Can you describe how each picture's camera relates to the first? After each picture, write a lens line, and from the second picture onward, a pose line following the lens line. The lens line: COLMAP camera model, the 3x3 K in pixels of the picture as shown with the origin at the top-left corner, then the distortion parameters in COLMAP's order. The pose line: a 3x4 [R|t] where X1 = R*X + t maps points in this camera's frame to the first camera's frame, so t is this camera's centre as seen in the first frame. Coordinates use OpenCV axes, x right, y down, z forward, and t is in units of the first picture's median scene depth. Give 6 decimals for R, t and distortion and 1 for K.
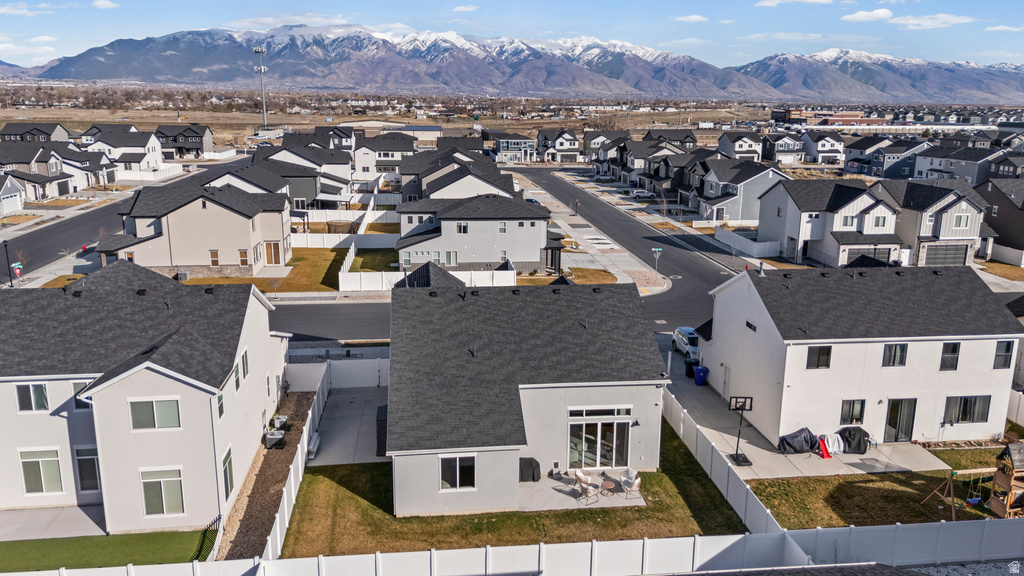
lens RADIAL K [[776.9, 0, 504.7], [0, 776.9, 283.1], [0, 0, 1]] dist [0.061162, -0.043873]
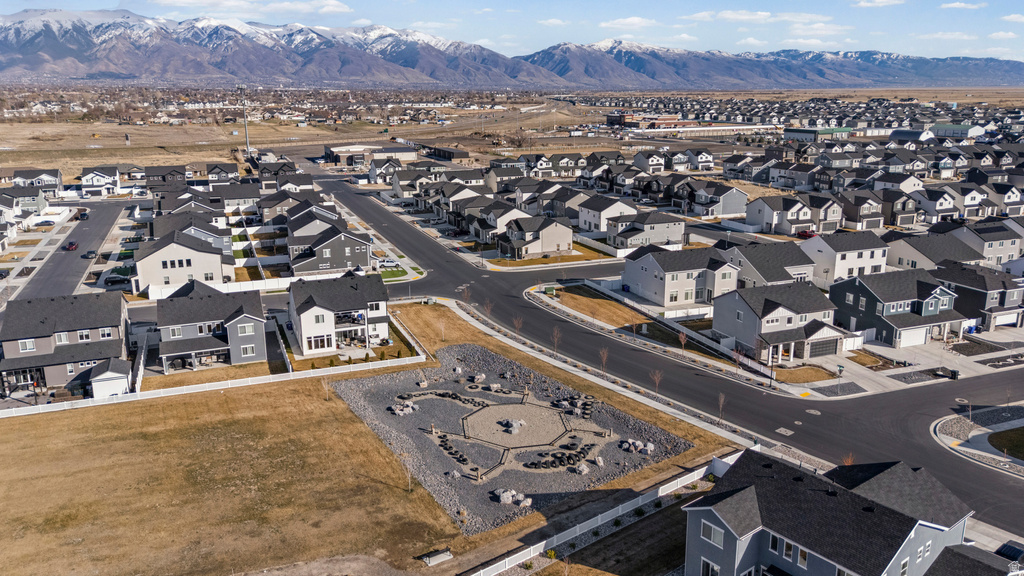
lens RADIAL K [[771.7, 0, 501.9], [0, 771.7, 288.1], [0, 0, 1]] dist [0.066218, -0.054558]
pose [[0.968074, -0.077529, 0.238375, -0.960212], [0.072356, 0.996916, 0.030389, 0.005652], [-0.239996, -0.012171, 0.970698, -1.028251]]
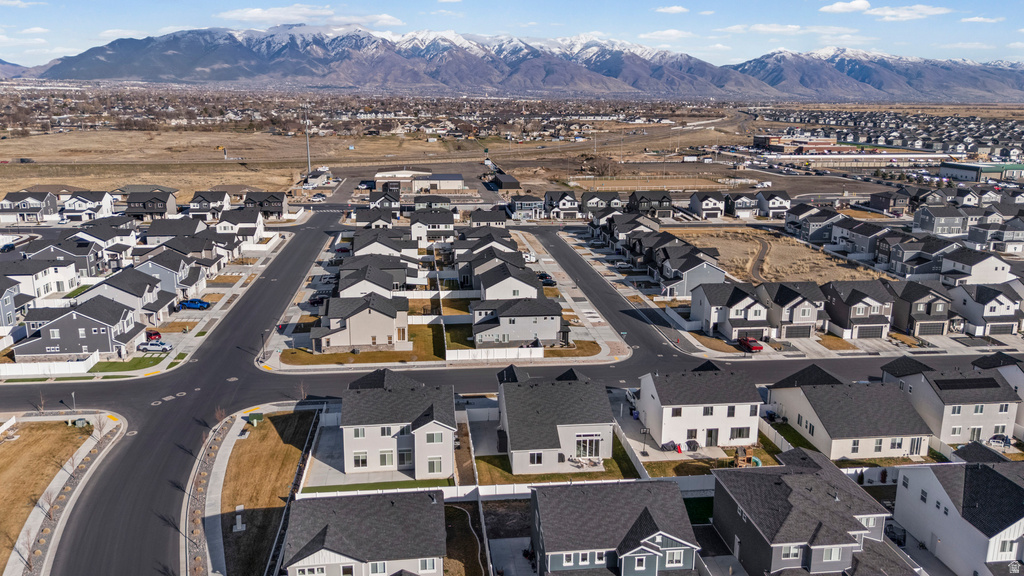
lens RADIAL K [[771.7, 0, 501.9], [0, 771.7, 288.1], [0, 0, 1]] dist [0.066218, -0.054558]
pose [[0.999995, -0.002098, -0.002182, -0.067235], [0.002121, 0.999943, 0.010510, -0.150413], [0.002160, -0.010515, 0.999942, -0.669965]]
